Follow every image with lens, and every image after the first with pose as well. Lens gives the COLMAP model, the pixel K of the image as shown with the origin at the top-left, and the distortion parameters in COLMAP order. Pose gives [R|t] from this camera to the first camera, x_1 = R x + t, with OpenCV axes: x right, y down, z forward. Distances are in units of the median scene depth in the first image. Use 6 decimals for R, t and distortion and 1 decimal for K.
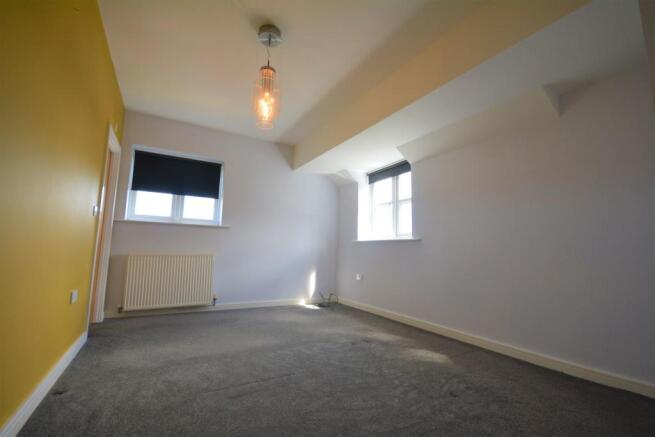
lens RADIAL K [[283.9, 0, 327.5], [0, 283.9, 218.5], [0, 0, 1]] dist [0.000825, -0.000092]
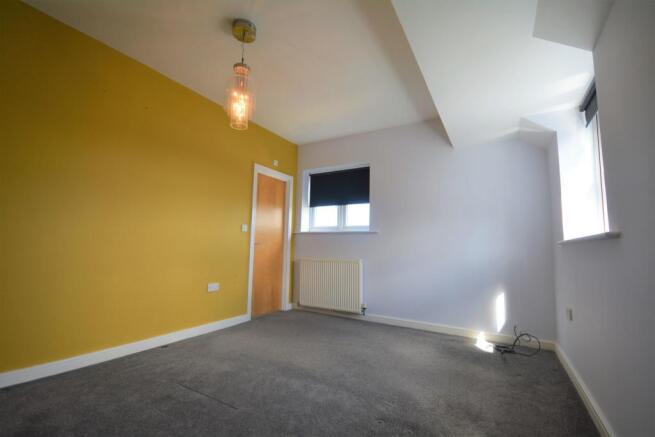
lens RADIAL K [[286.1, 0, 329.6], [0, 286.1, 215.6], [0, 0, 1]] dist [0.001581, 0.000176]
pose [[0.497421, -0.114932, -0.859862, 0.405713], [0.088941, 0.992718, -0.081239, 0.042428], [0.862938, -0.036067, 0.504021, 0.425981]]
